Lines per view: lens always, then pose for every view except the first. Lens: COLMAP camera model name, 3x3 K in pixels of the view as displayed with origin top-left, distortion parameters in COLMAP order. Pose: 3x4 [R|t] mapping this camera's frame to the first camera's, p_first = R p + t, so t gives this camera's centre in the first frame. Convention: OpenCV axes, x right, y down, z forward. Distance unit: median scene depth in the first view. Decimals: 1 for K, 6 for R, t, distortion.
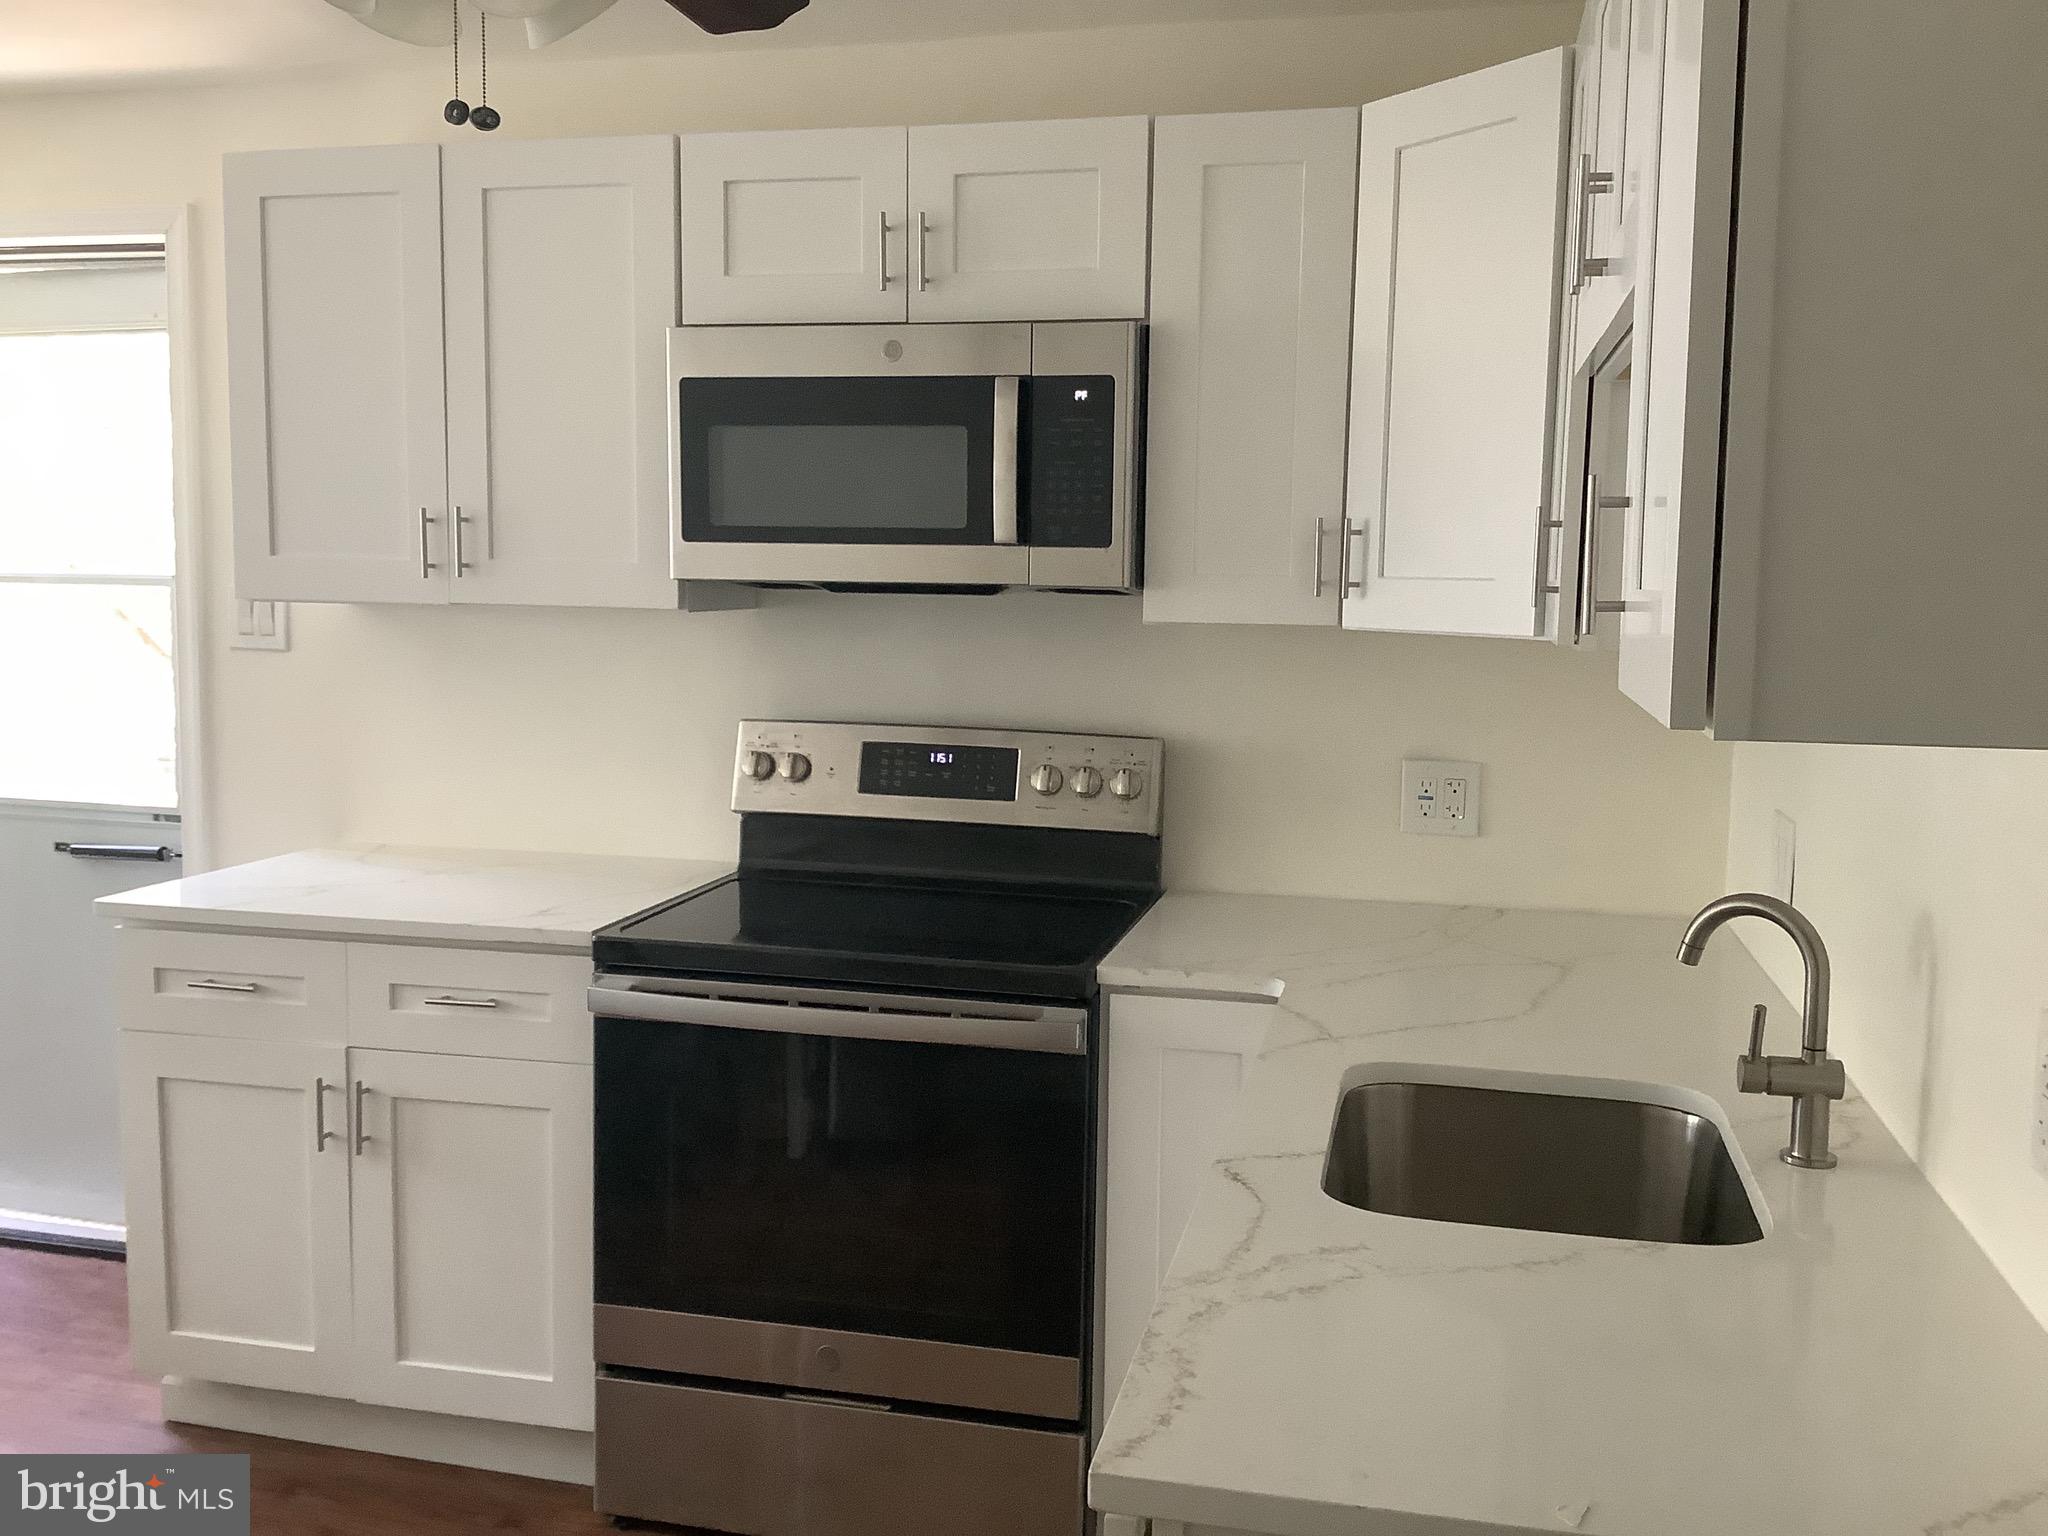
lens RADIAL K [[1852.8, 0, 1024.0], [0, 1852.8, 767.9], [0, 0, 1]] dist [0.019247, -0.069045]
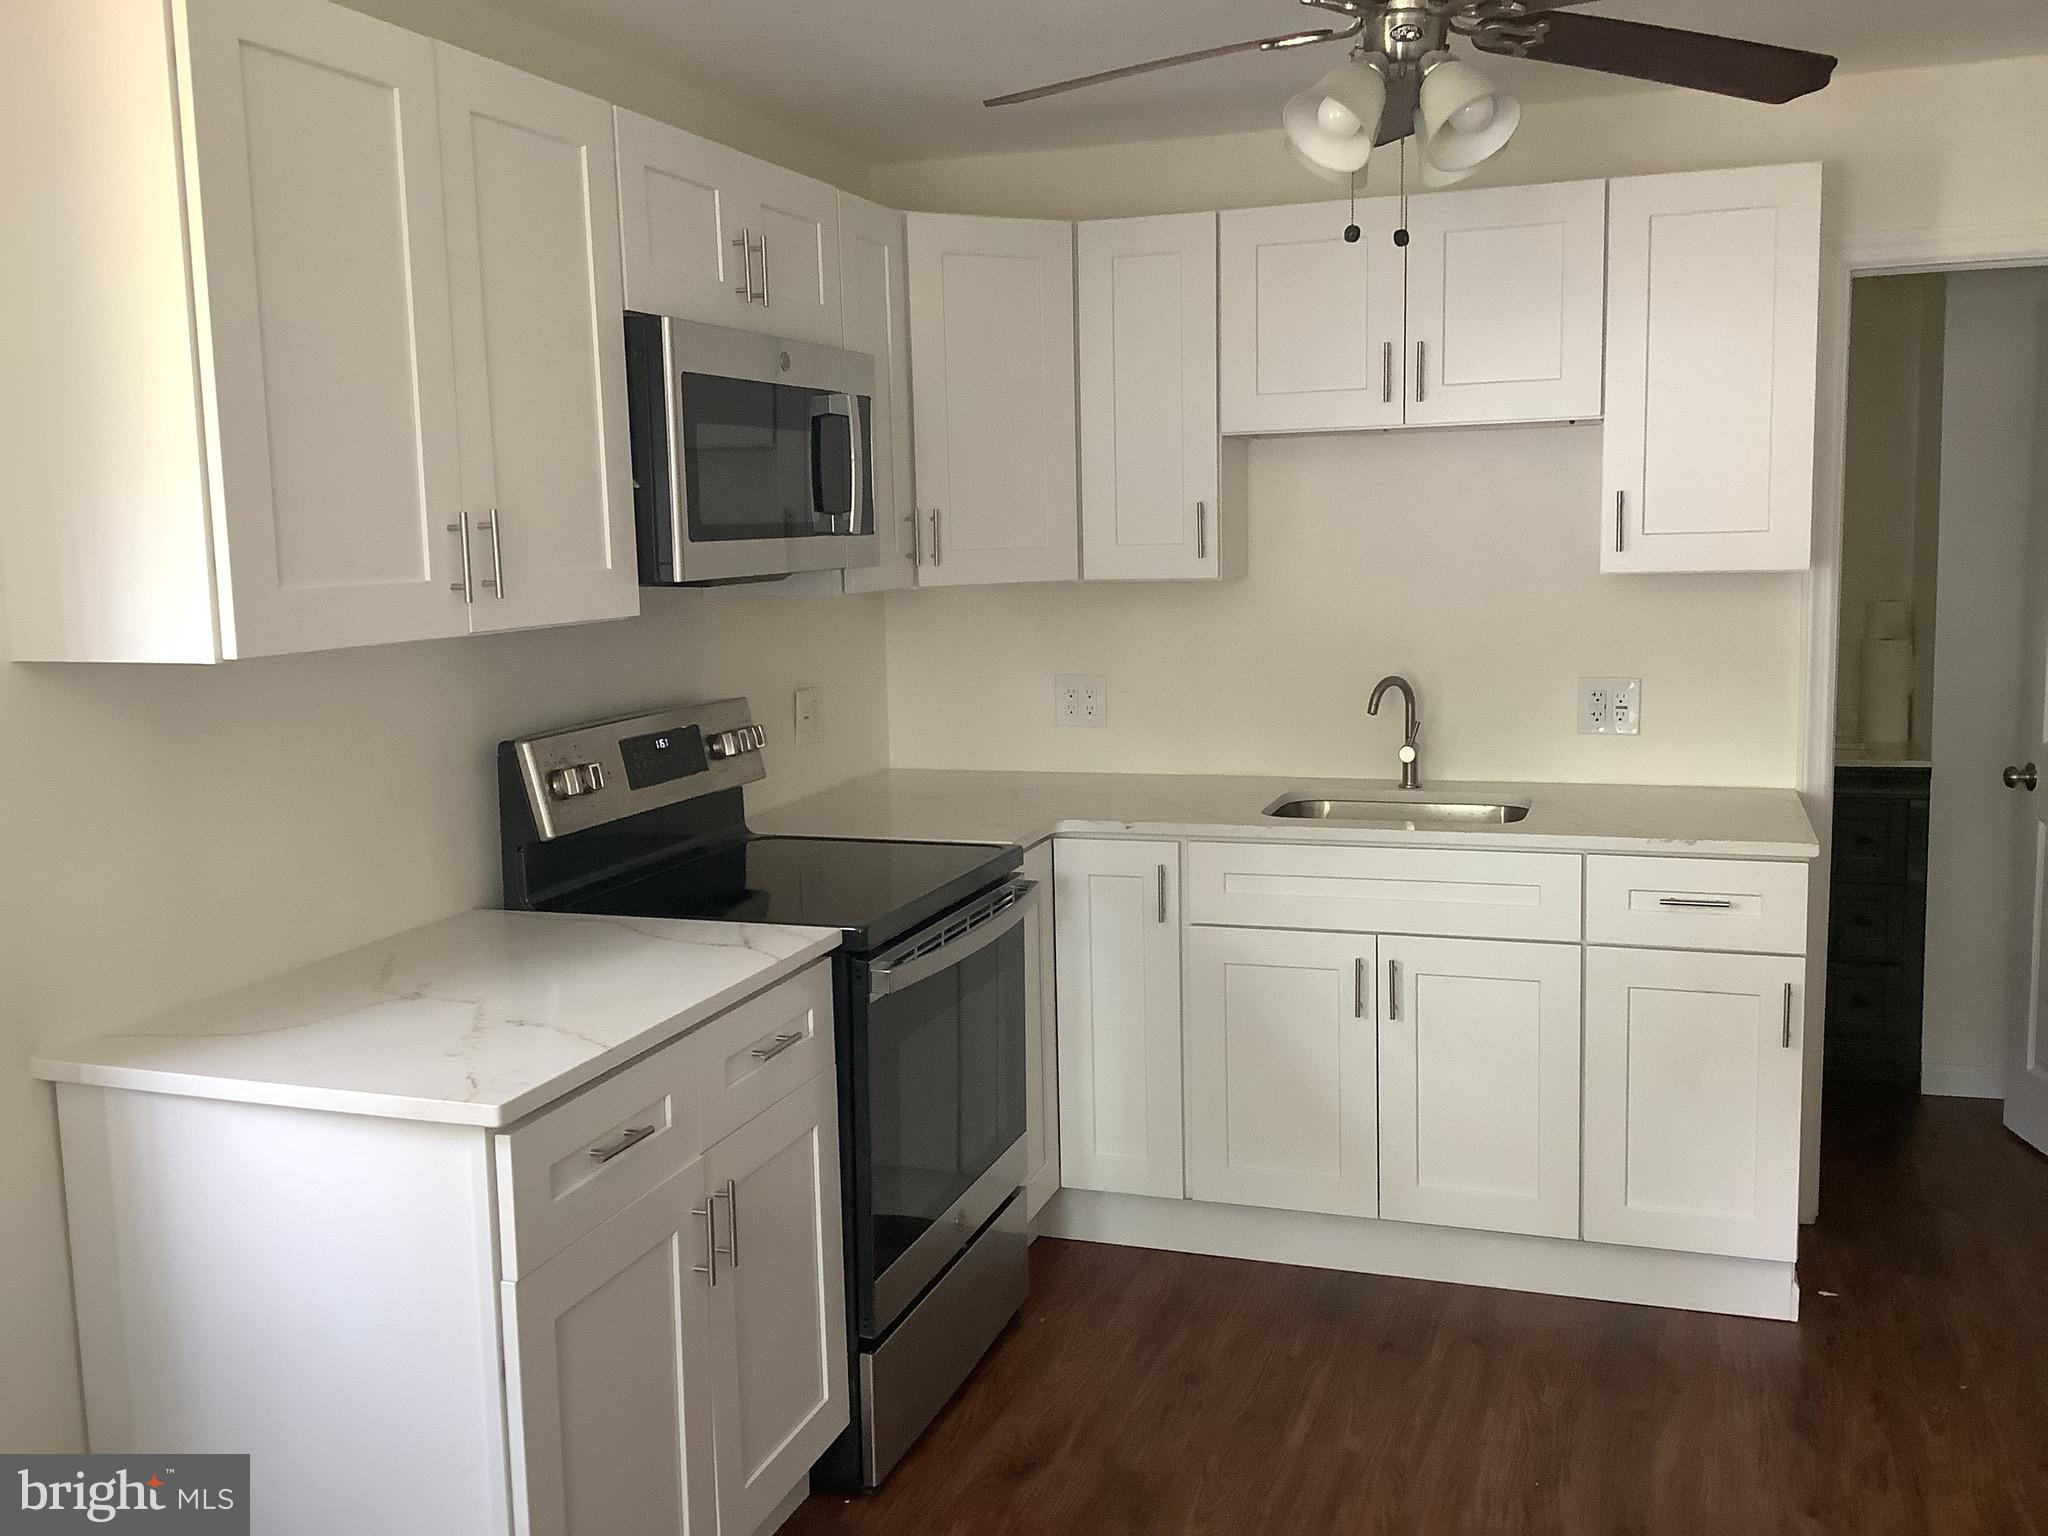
lens RADIAL K [[1852.8, 0, 1024.2], [0, 1852.8, 765.0], [0, 0, 1]] dist [0.019247, -0.069045]
pose [[0.103492, -0.148185, 0.983530, -1.131490], [0.138980, 0.981293, 0.133224, -0.112307], [-0.984873, 0.122903, 0.122150, 0.724065]]
